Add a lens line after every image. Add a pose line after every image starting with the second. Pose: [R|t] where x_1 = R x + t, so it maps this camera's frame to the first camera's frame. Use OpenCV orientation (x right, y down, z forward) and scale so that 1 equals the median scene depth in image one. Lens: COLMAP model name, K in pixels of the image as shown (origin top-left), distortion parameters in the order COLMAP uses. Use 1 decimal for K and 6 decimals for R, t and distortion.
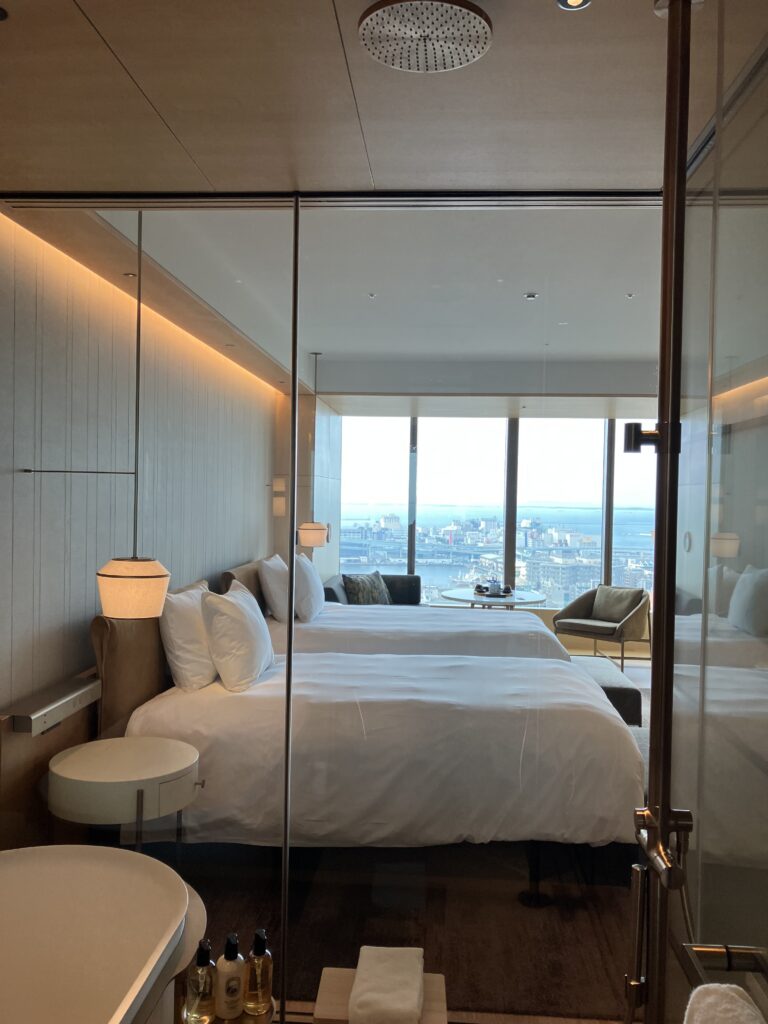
lens RADIAL K [[844.1, 0, 389.0], [0, 844.1, 508.4], [0, 0, 1]] dist [0.018651, -0.027729]
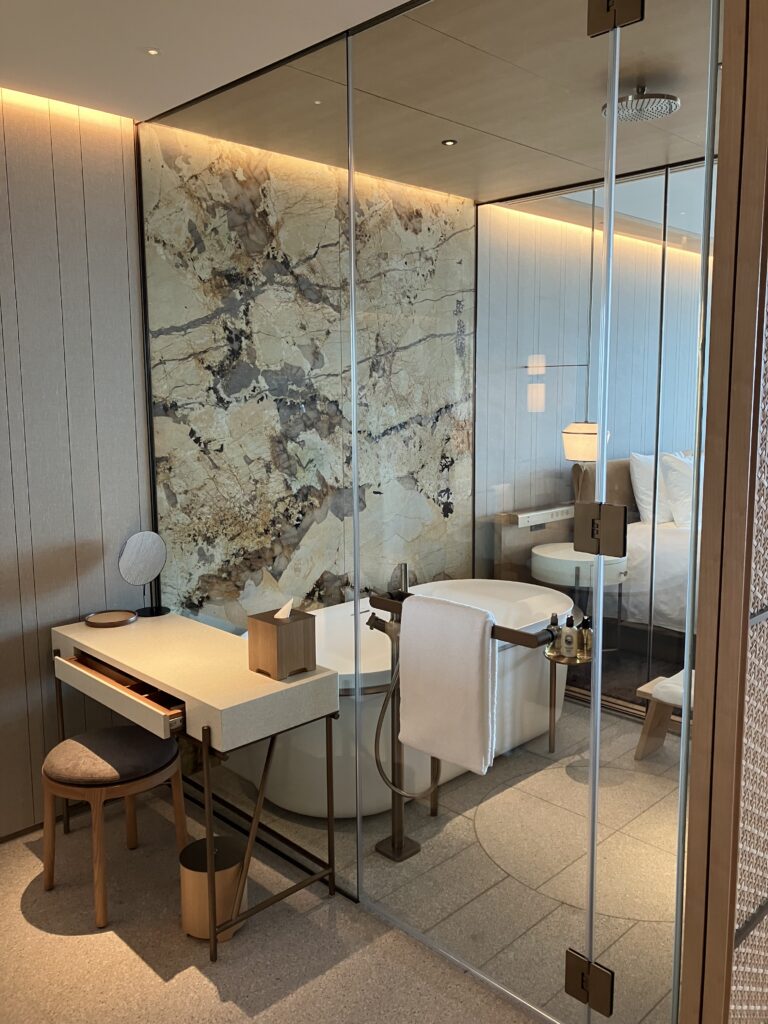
lens RADIAL K [[844.1, 0, 381.0], [0, 844.1, 503.6], [0, 0, 1]] dist [0.018651, -0.027729]
pose [[0.753317, 0.065462, -0.654391, 0.420556], [0.012196, 0.993472, 0.113422, 0.027598], [0.657544, -0.093424, 0.747601, -0.383677]]
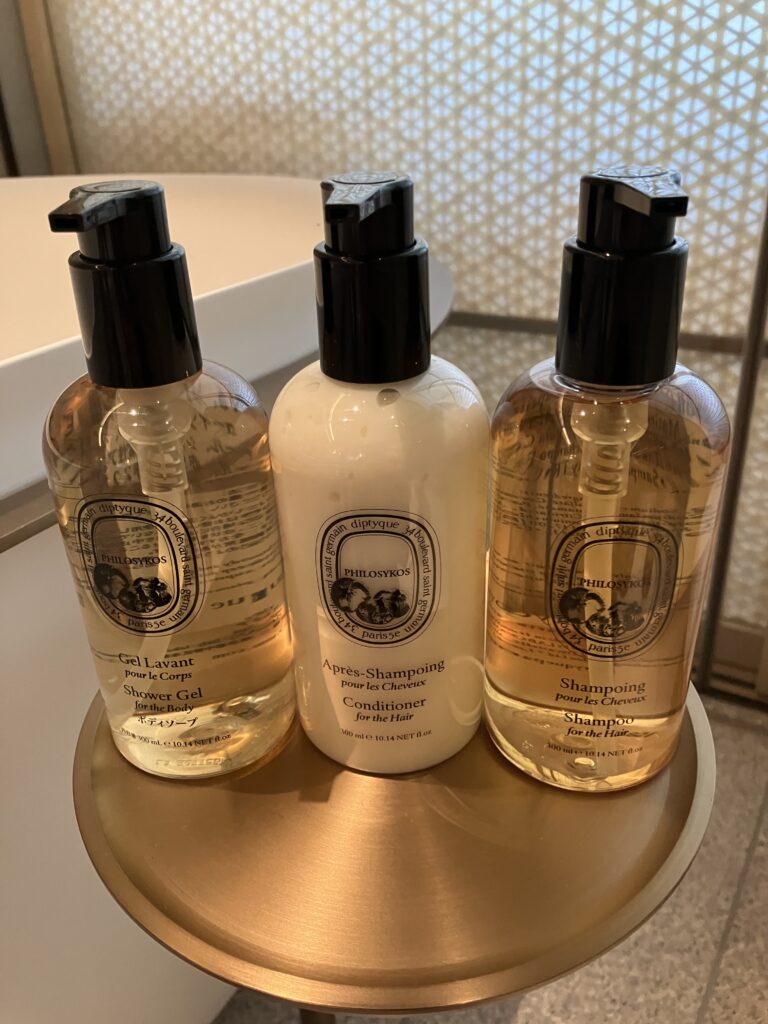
lens RADIAL K [[844.1, 0, 383.8], [0, 844.1, 511.8], [0, 0, 1]] dist [0.018651, -0.027729]
pose [[0.890744, 0.145486, -0.430592, -0.077937], [0.061805, 0.899813, 0.431876, 0.298260], [0.450284, -0.411304, 0.792511, 0.537599]]
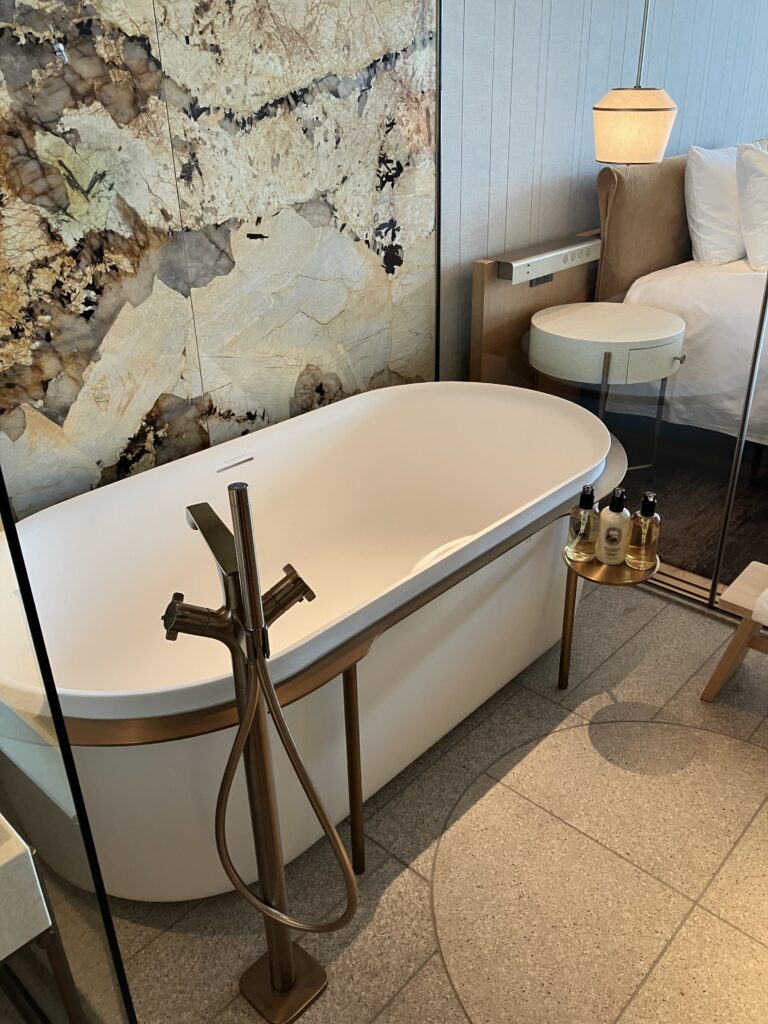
lens RADIAL K [[844.1, 0, 383.5], [0, 844.1, 520.0], [0, 0, 1]] dist [0.018651, -0.027729]
pose [[0.780265, 0.258459, -0.569548, 0.096310], [0.029643, 0.894318, 0.446448, 0.060215], [0.624746, -0.365231, 0.690144, 0.095802]]
